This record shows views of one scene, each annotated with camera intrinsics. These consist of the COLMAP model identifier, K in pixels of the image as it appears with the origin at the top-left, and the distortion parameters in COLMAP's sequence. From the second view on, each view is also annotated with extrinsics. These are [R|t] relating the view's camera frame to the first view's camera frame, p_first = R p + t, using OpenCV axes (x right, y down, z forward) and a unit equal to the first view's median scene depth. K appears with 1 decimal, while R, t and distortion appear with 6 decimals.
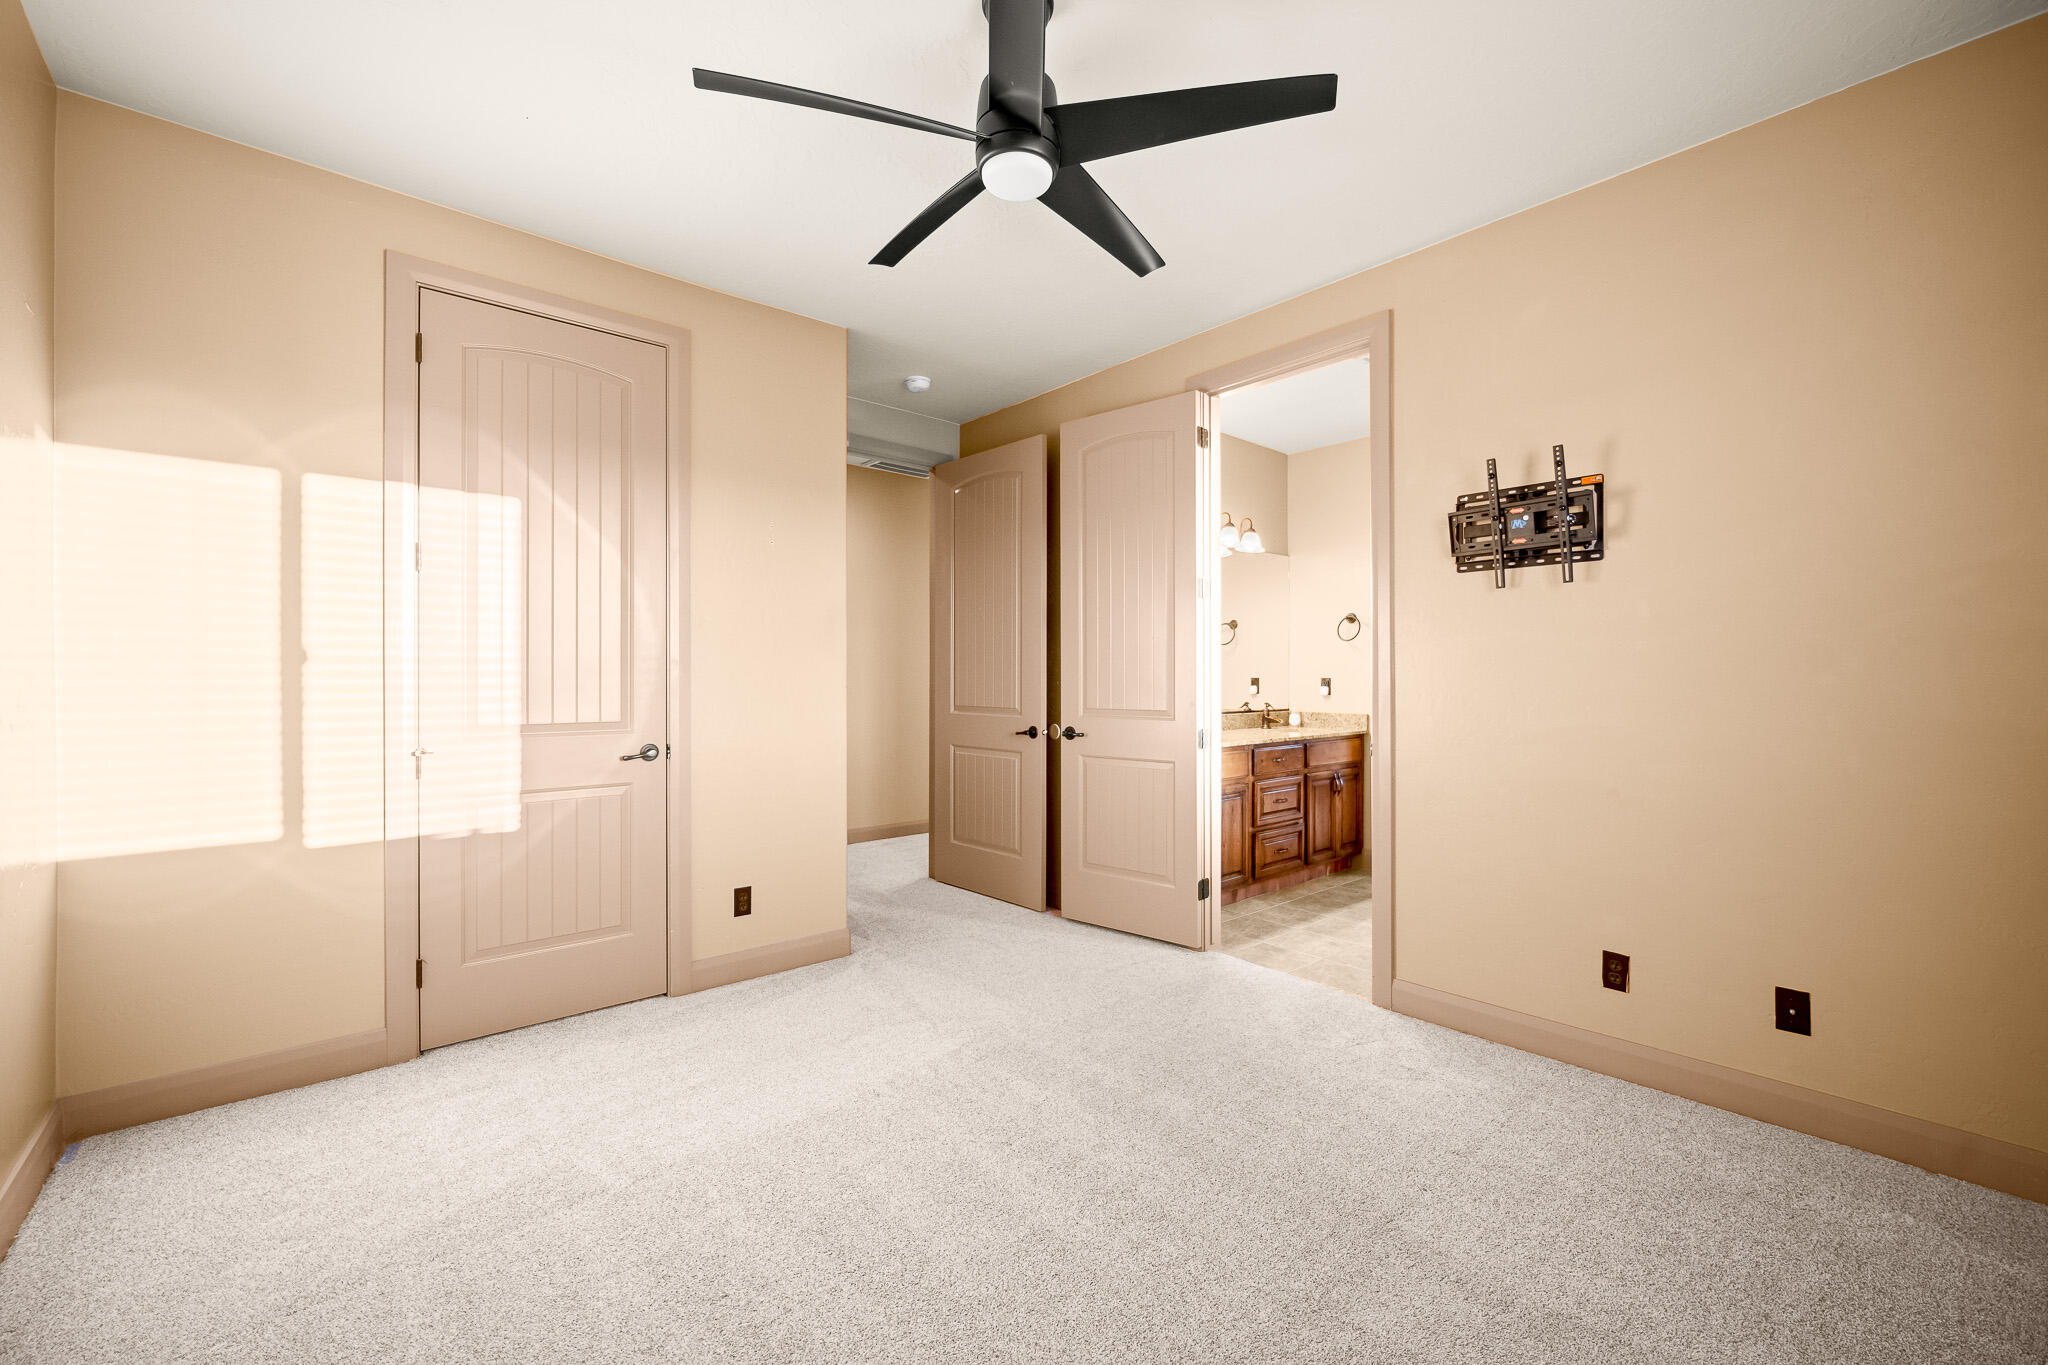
lens RADIAL K [[844.5, 0, 1037.6], [0, 844.5, 675.9], [0, 0, 1]] dist [-0.000570, -0.000315]
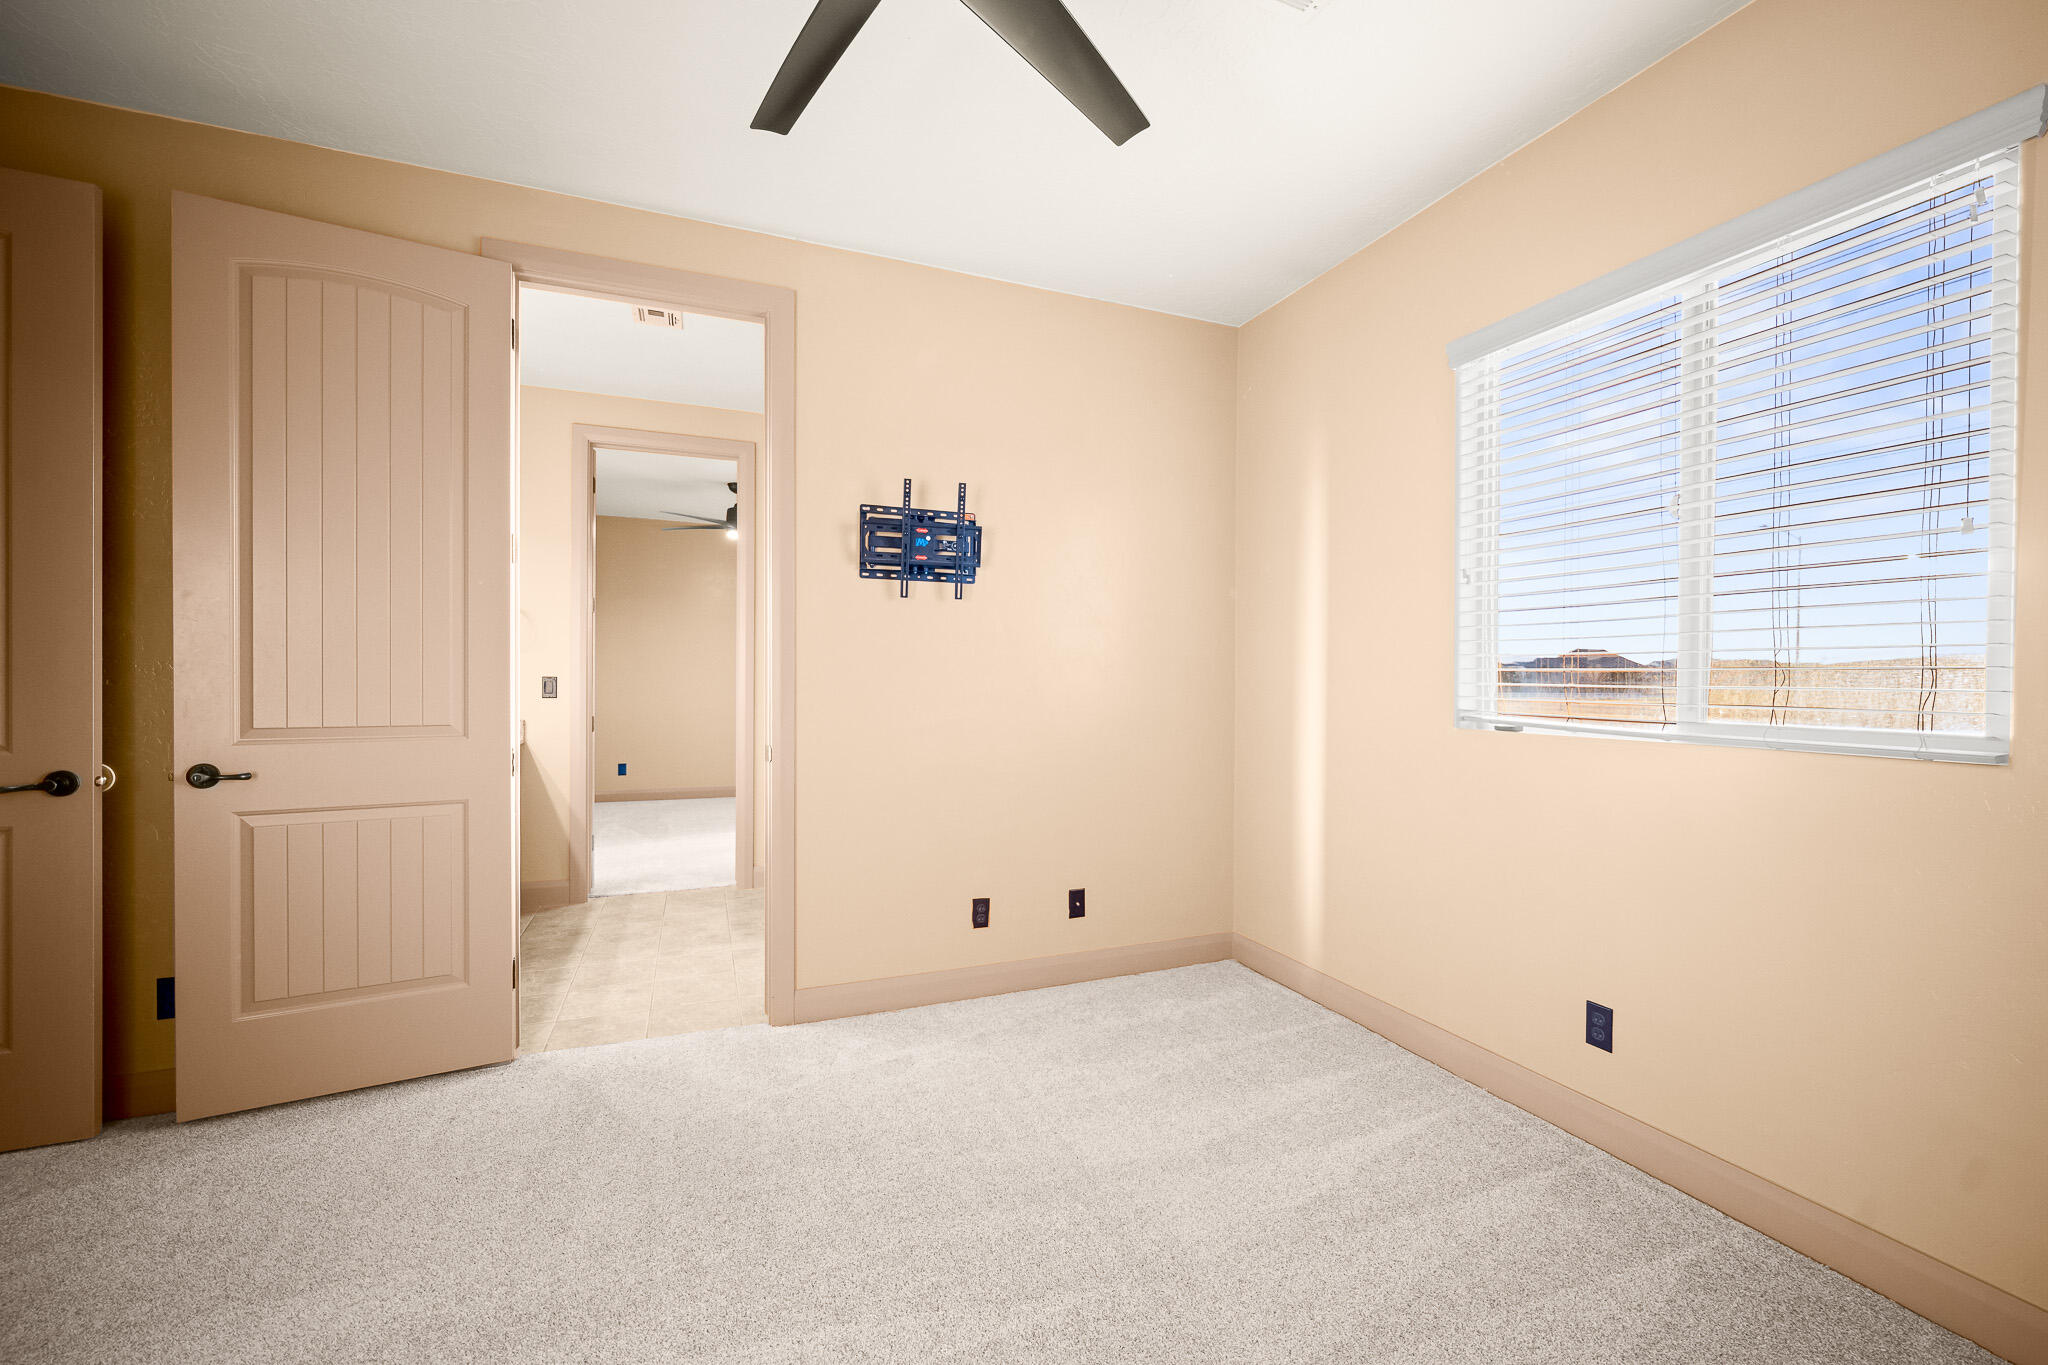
lens RADIAL K [[844.5, 0, 1040.4], [0, 844.5, 682.8], [0, 0, 1]] dist [-0.000570, -0.000315]
pose [[0.327979, 0.000114, 0.944685, -0.268350], [-0.008567, 0.999959, 0.002853, 0.002051], [-0.944646, -0.009029, 0.327966, 0.287698]]
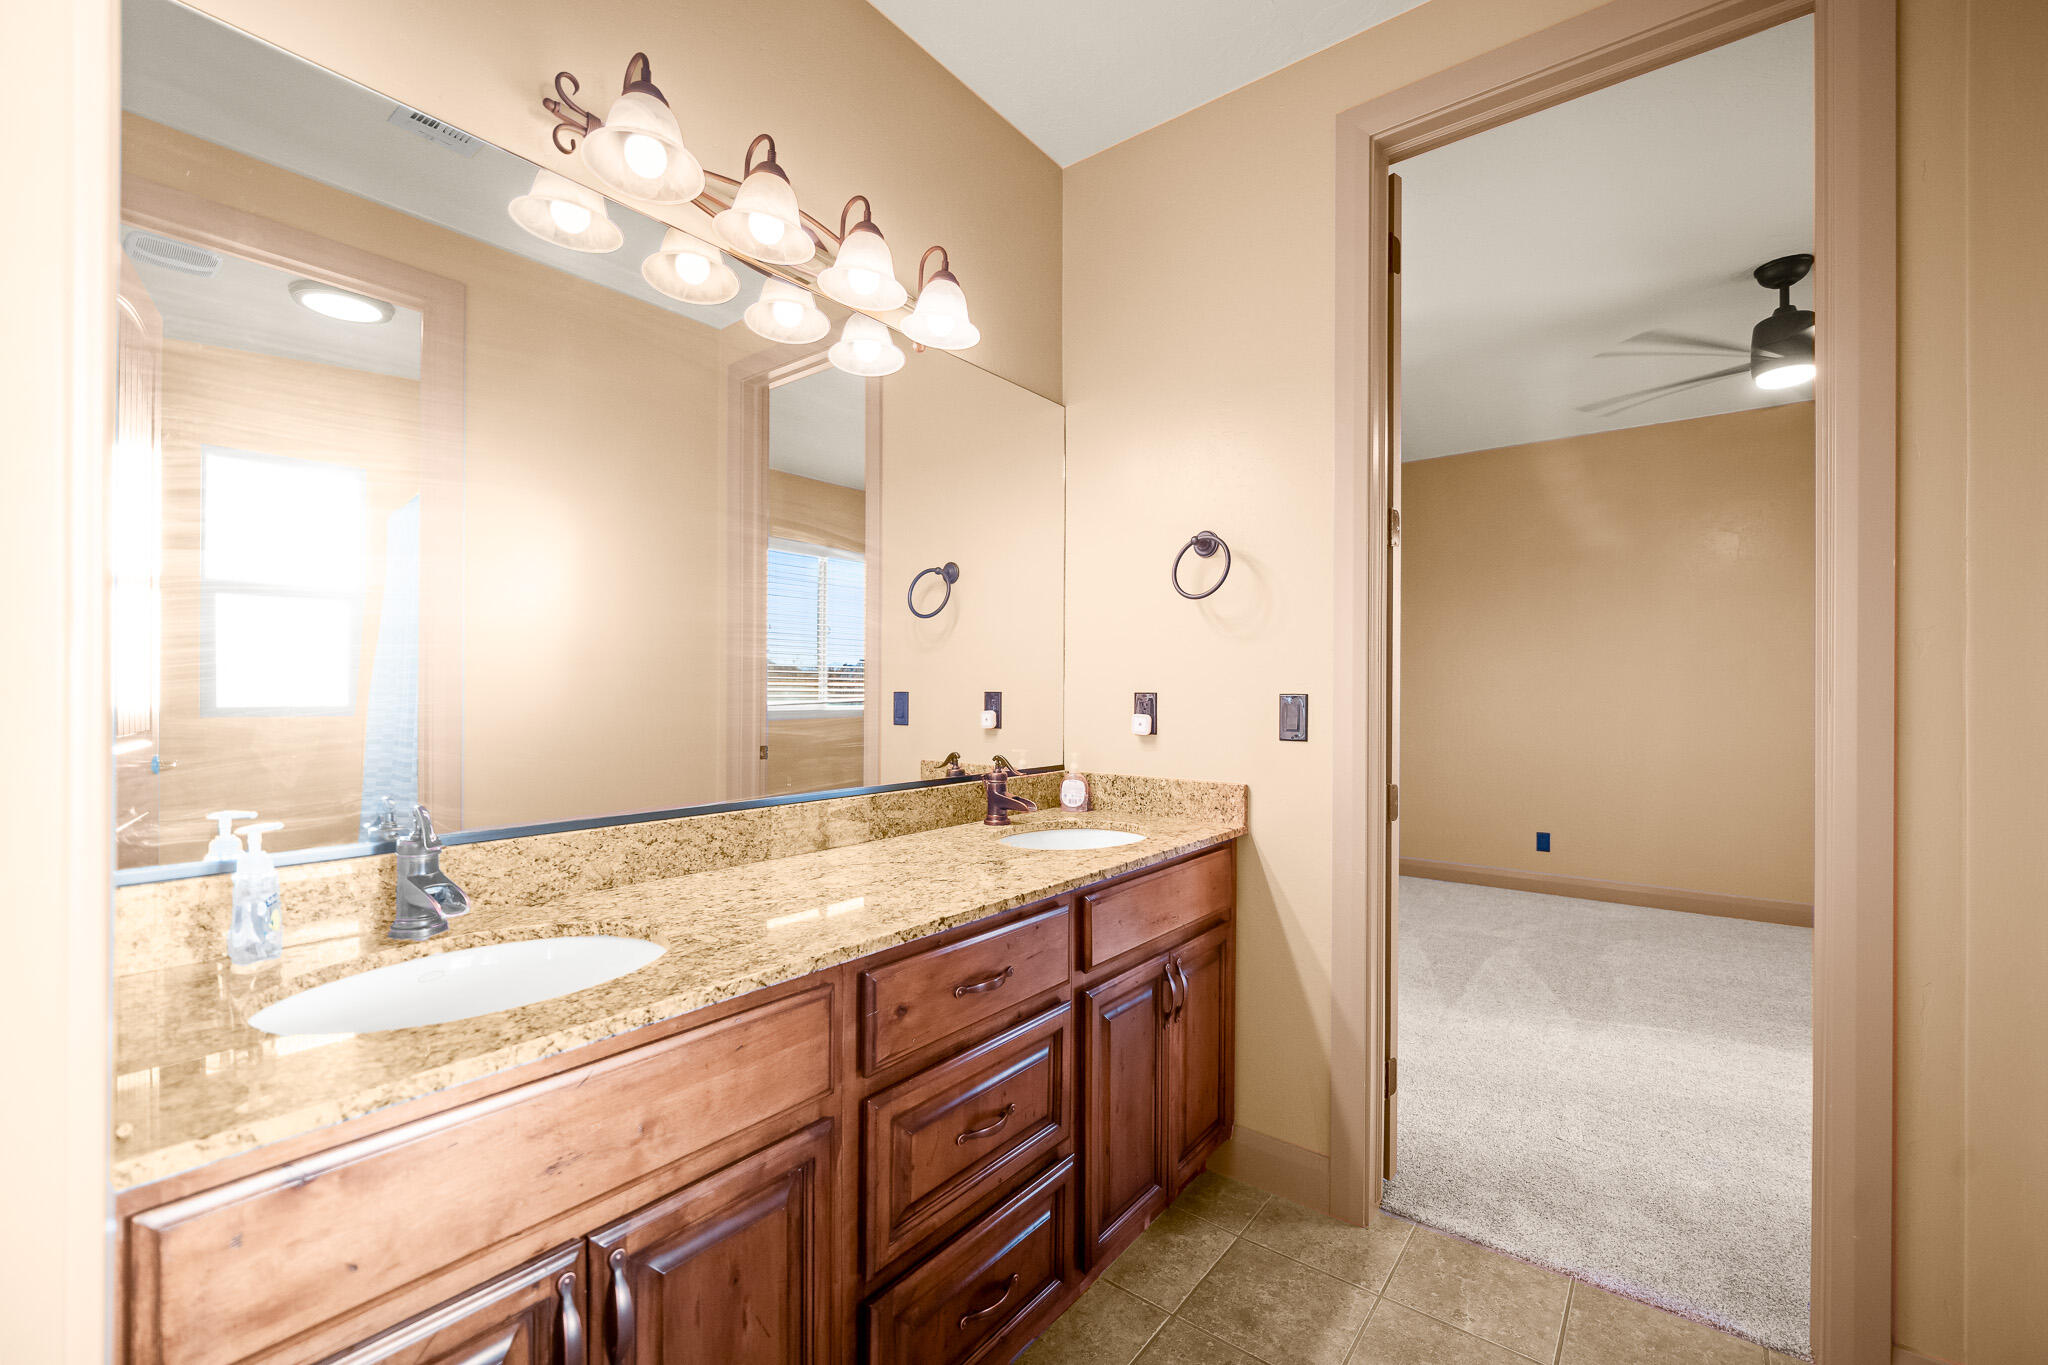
lens RADIAL K [[844.5, 0, 1028.8], [0, 844.5, 689.6], [0, 0, 1]] dist [-0.000570, -0.000315]
pose [[0.983301, 0.005259, 0.181908, 0.256386], [-0.005383, 0.999985, 0.000189, 0.000927], [-0.181905, -0.001165, 0.983316, 0.737160]]
